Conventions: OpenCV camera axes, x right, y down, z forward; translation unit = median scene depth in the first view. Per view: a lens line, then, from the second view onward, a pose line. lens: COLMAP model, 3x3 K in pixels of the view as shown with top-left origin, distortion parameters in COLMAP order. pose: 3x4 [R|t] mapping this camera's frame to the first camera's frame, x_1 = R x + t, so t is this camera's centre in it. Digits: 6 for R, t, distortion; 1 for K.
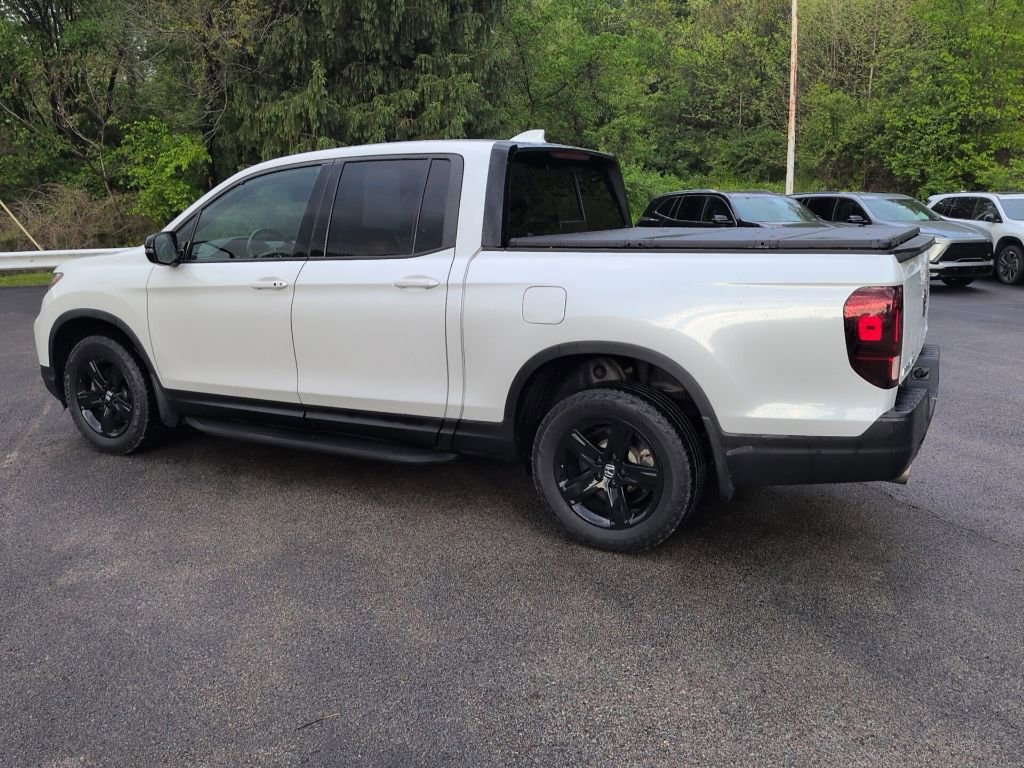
lens RADIAL K [[857.0, 0, 516.9], [0, 857.0, 388.1], [0, 0, 1]] dist [0.083568, -0.143936]
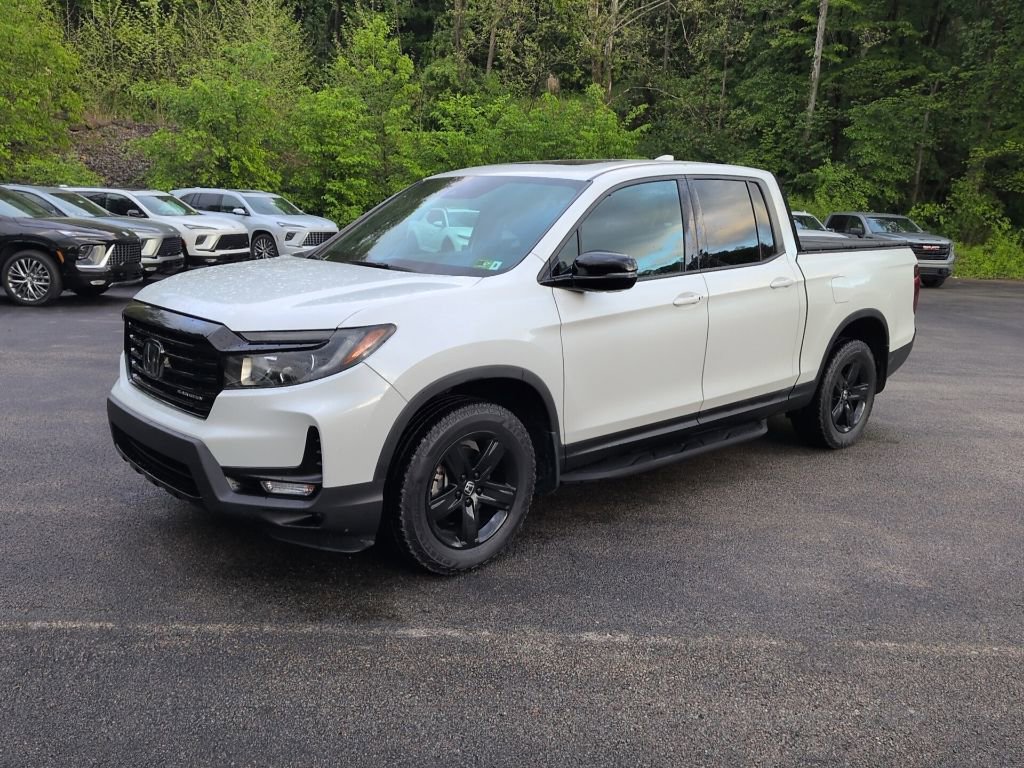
lens RADIAL K [[857.0, 0, 516.9], [0, 857.0, 388.1], [0, 0, 1]] dist [0.083568, -0.143936]
pose [[0.337080, -0.179723, 0.924163, -1.021406], [0.167967, 0.977342, 0.128800, -0.143872], [-0.926372, 0.111813, 0.359630, 0.667524]]
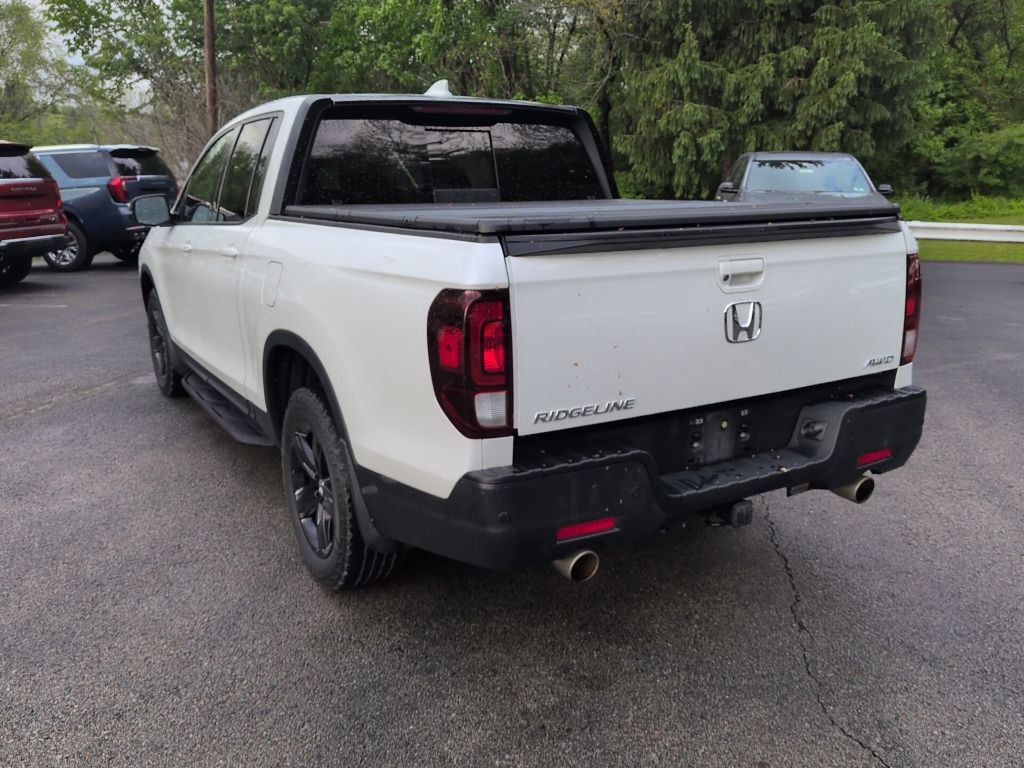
lens RADIAL K [[859.8, 0, 518.4], [0, 859.8, 388.8], [0, 0, 1]] dist [0.068297, -0.142688]
pose [[0.856299, 0.124442, -0.501264, 0.464111], [-0.107920, 0.992226, 0.061970, -0.048365], [0.505079, 0.001031, 0.863072, 0.251236]]
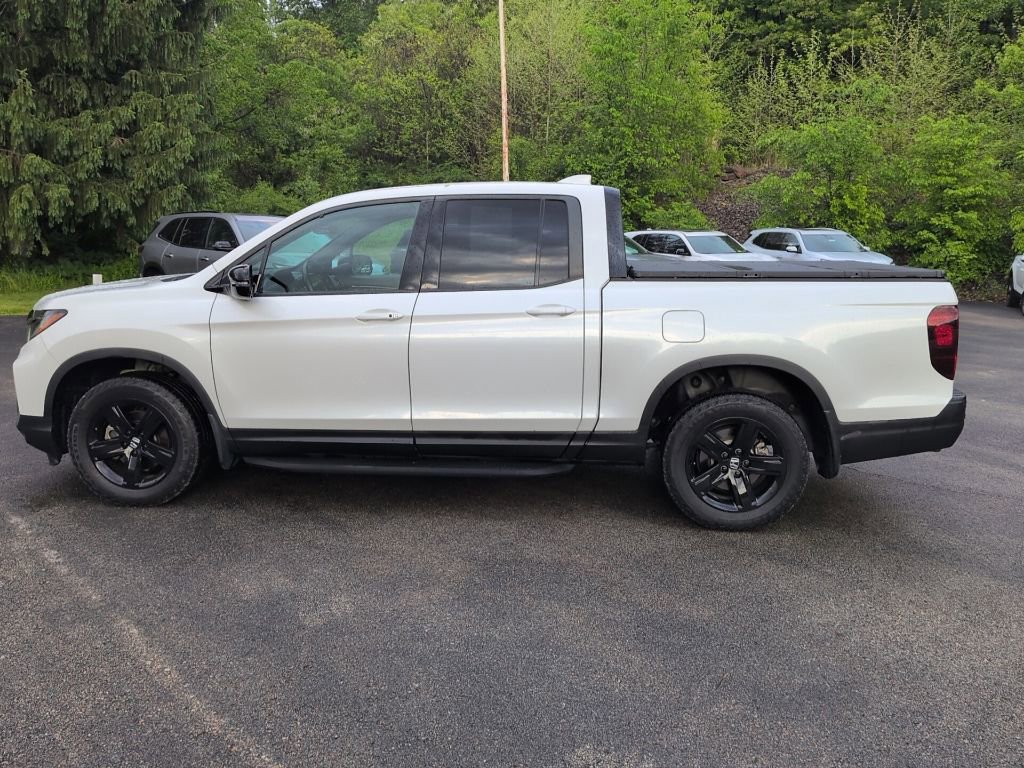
lens RADIAL K [[857.0, 0, 516.9], [0, 857.0, 388.1], [0, 0, 1]] dist [0.083568, -0.143936]
pose [[0.919853, -0.054352, 0.388480, -0.427191], [0.066969, 0.997574, -0.019002, -0.003826], [-0.386504, 0.043495, 0.921261, 0.003922]]
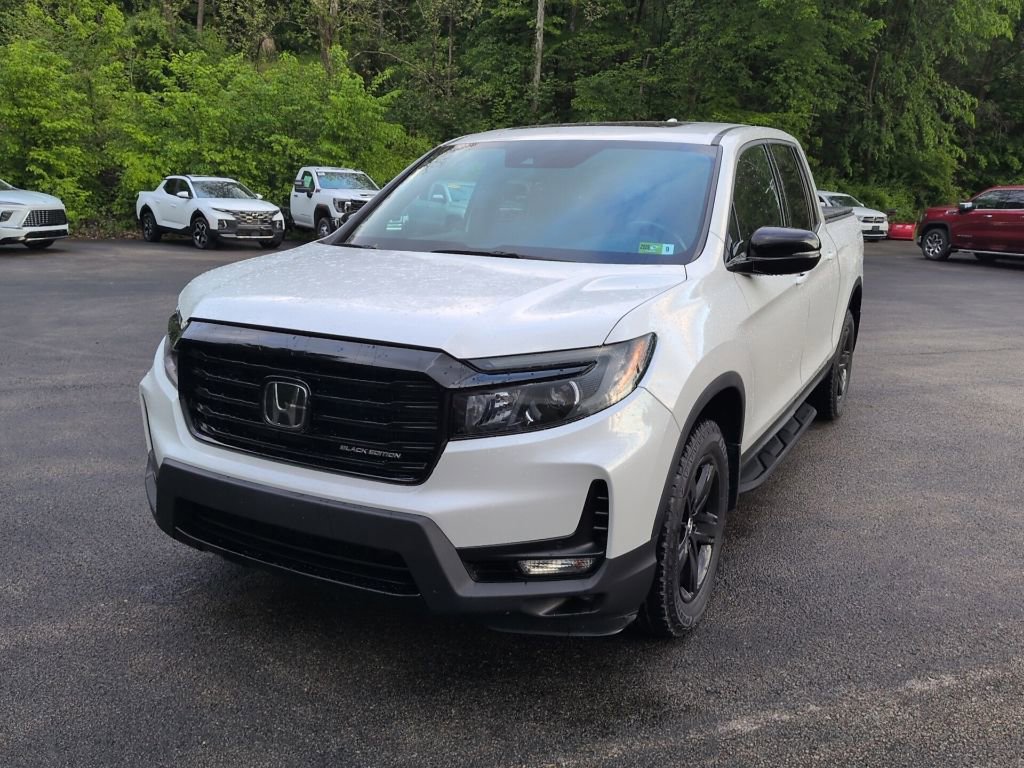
lens RADIAL K [[857.0, 0, 516.9], [0, 857.0, 388.1], [0, 0, 1]] dist [0.083568, -0.143936]
pose [[0.007375, -0.226197, 0.974054, -0.944991], [0.193783, 0.955938, 0.220523, -0.210902], [-0.981017, 0.187129, 0.050883, 1.005884]]
